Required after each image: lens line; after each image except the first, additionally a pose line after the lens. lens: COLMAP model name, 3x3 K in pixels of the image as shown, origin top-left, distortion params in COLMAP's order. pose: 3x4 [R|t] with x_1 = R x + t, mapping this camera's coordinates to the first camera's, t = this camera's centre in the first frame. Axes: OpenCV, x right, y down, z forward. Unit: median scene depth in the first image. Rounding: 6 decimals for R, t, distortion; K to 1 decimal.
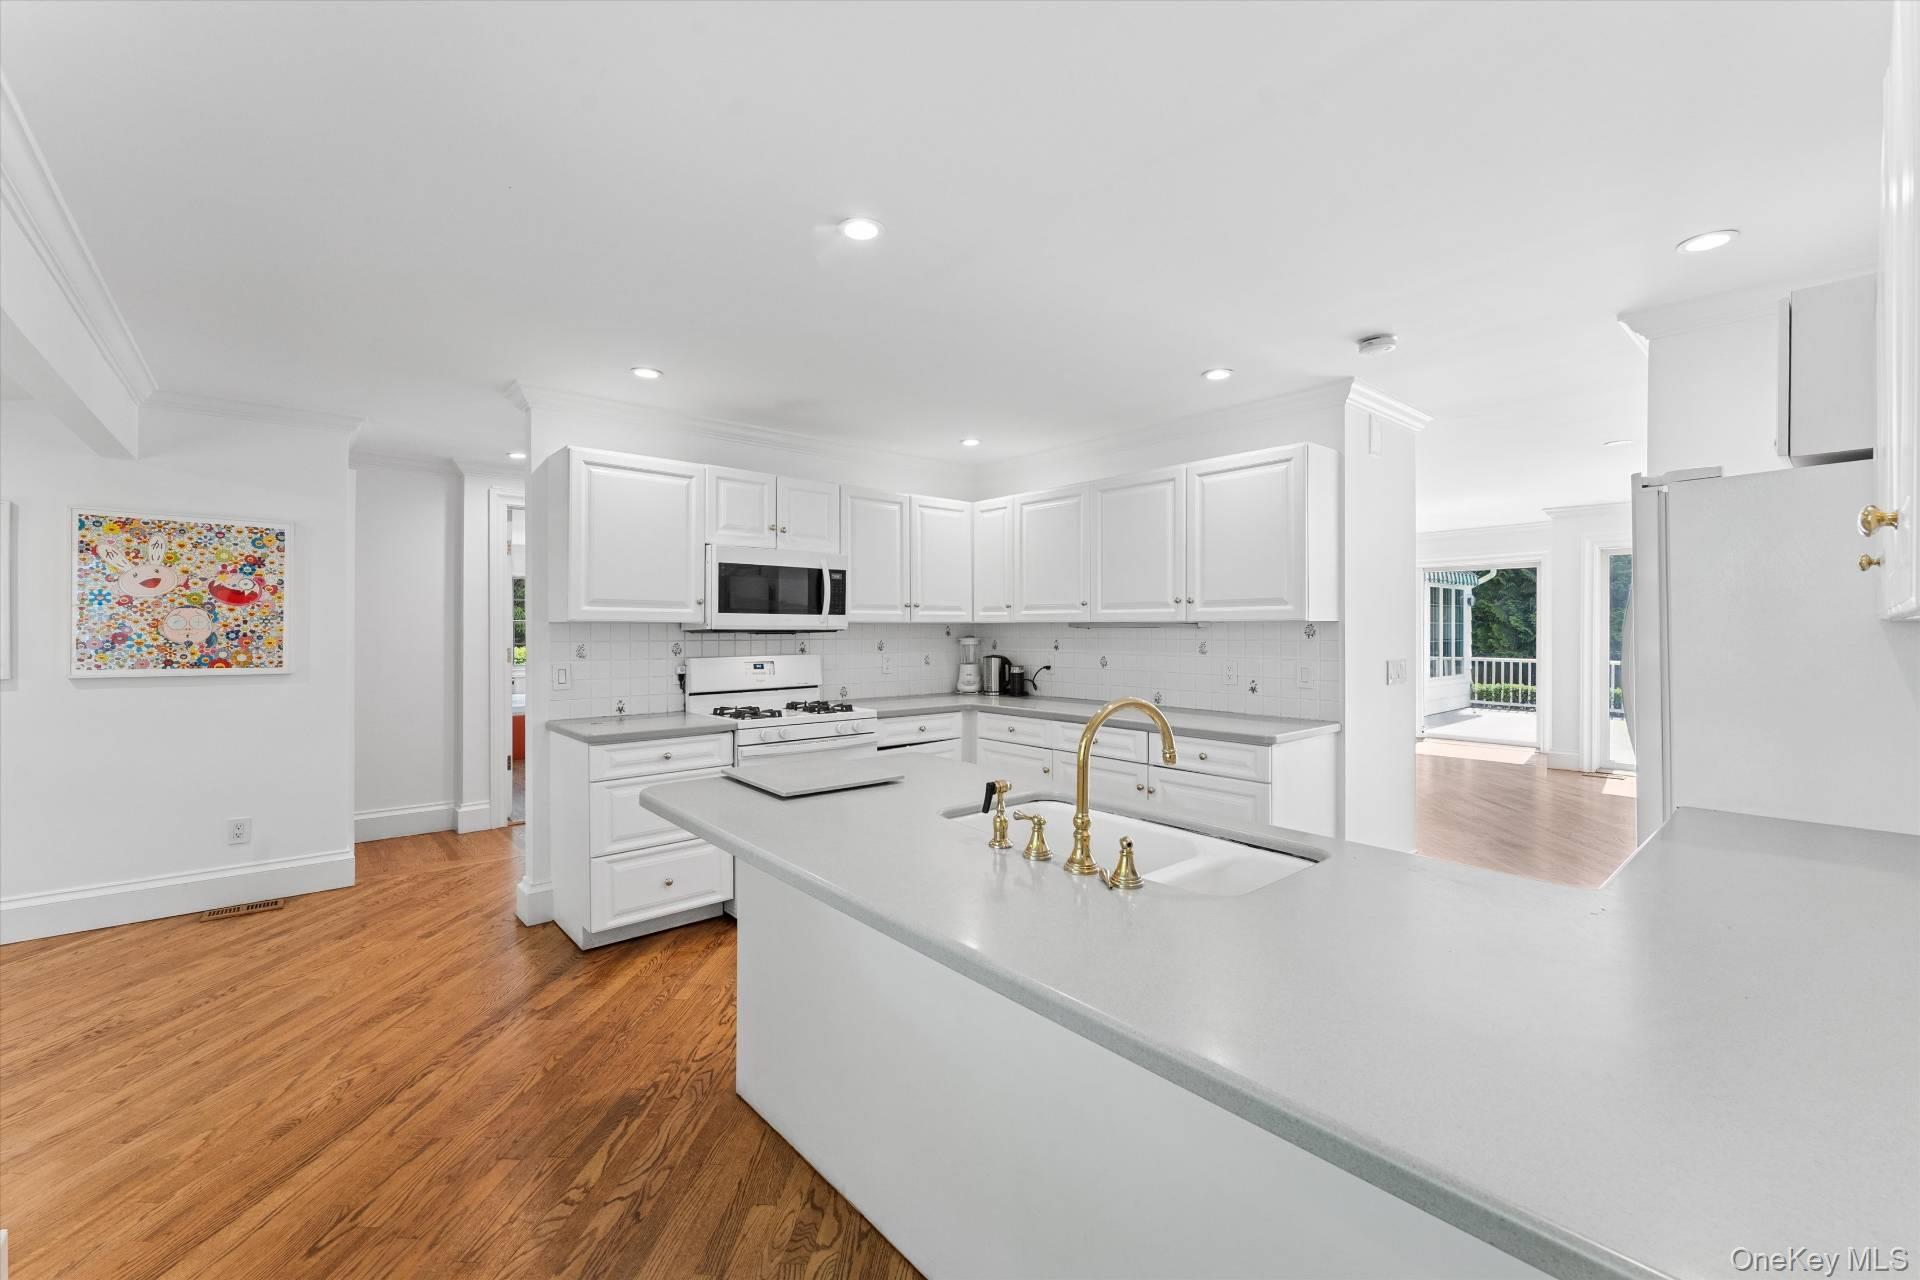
lens RADIAL K [[774.1, 0, 952.9], [0, 774.1, 629.1], [0, 0, 1]] dist [0.000299, -0.000282]
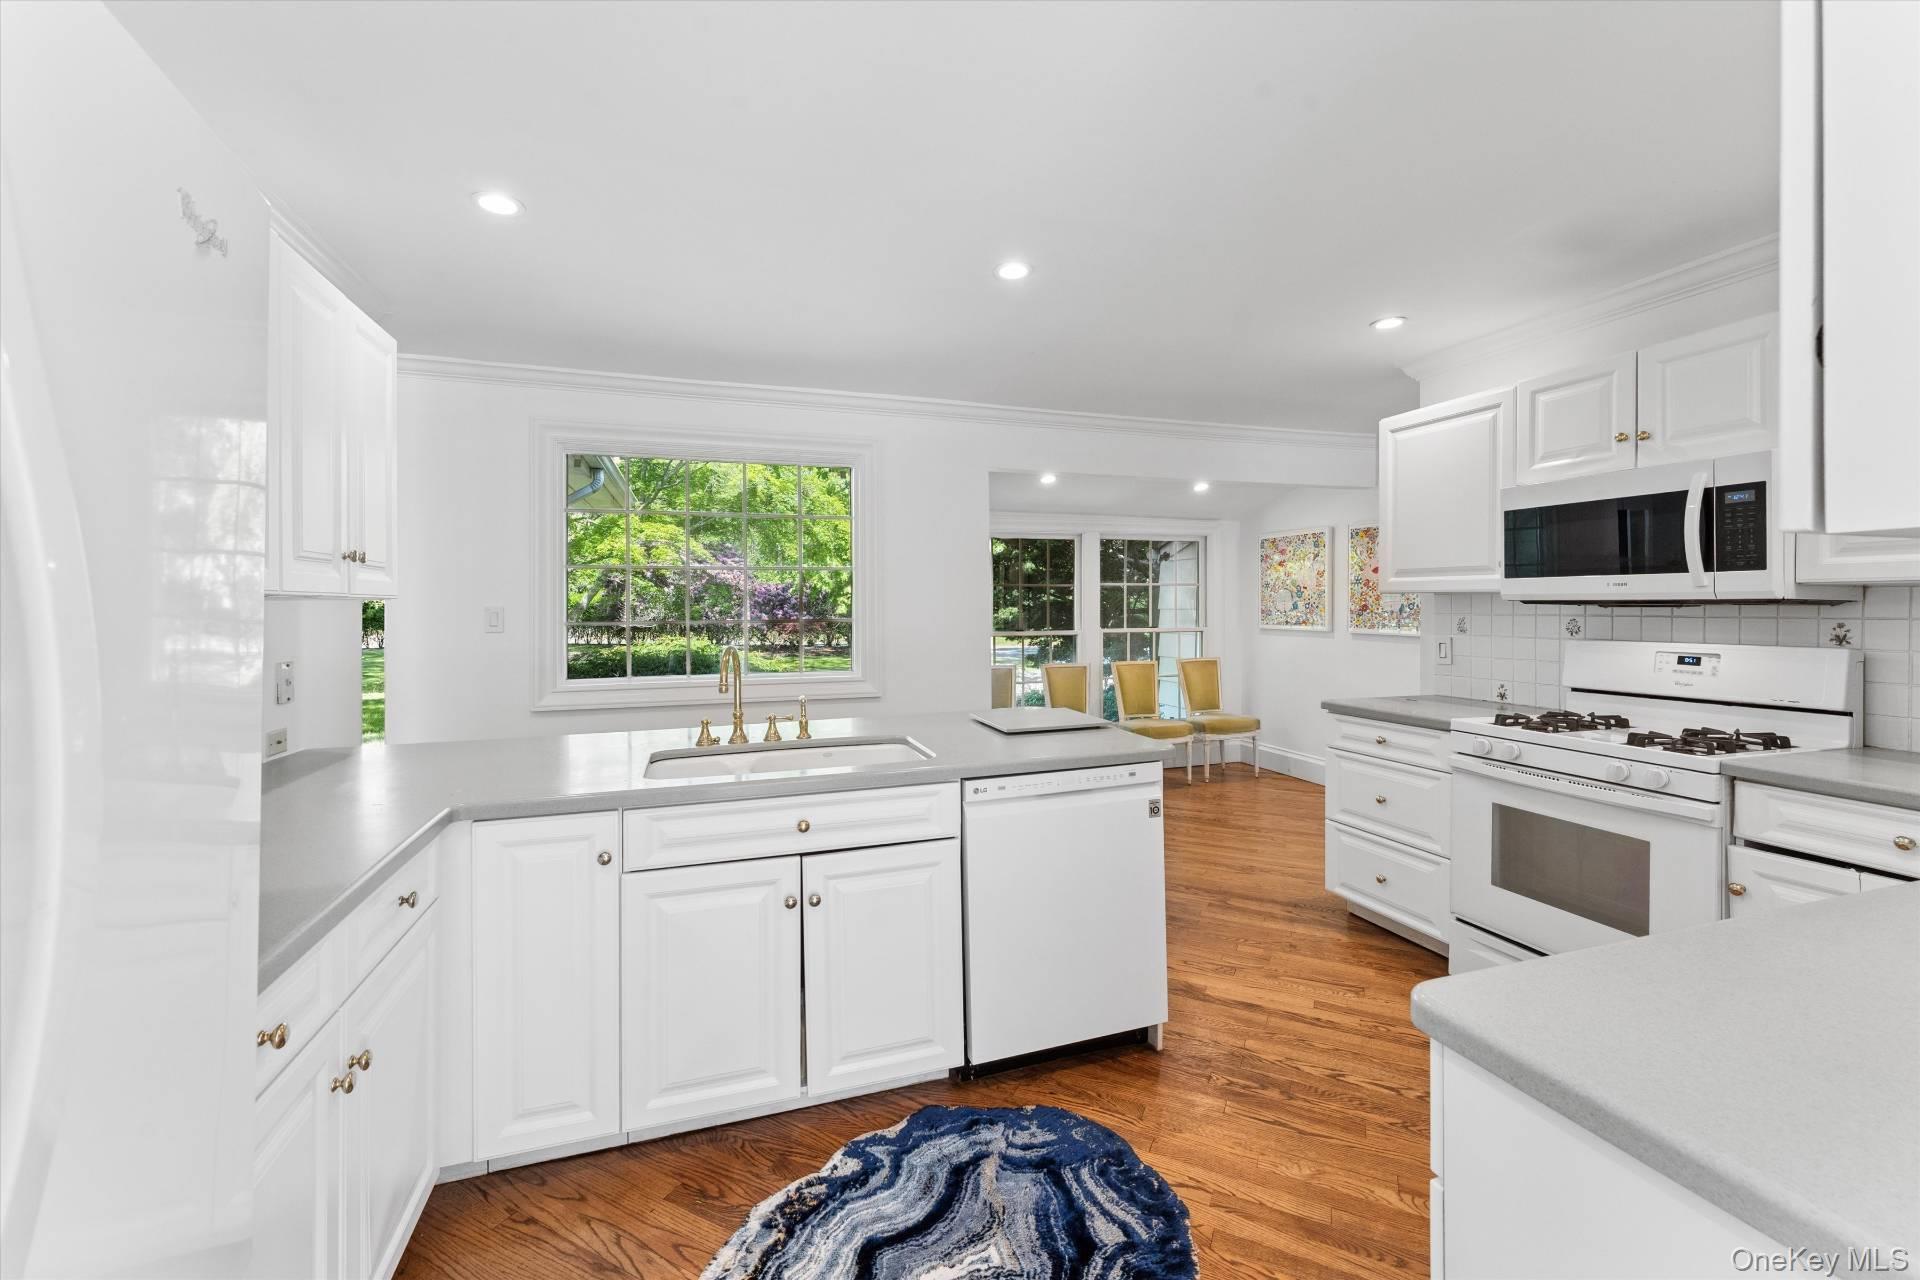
lens RADIAL K [[783.7, 0, 958.3], [0, 783.7, 605.9], [0, 0, 1]] dist [0.000452, -0.000030]
pose [[-0.379759, 0.003329, -0.925079, 0.601168], [0.006912, 0.999976, 0.000761, 0.001319], [0.925060, -0.006105, -0.379773, 0.798195]]
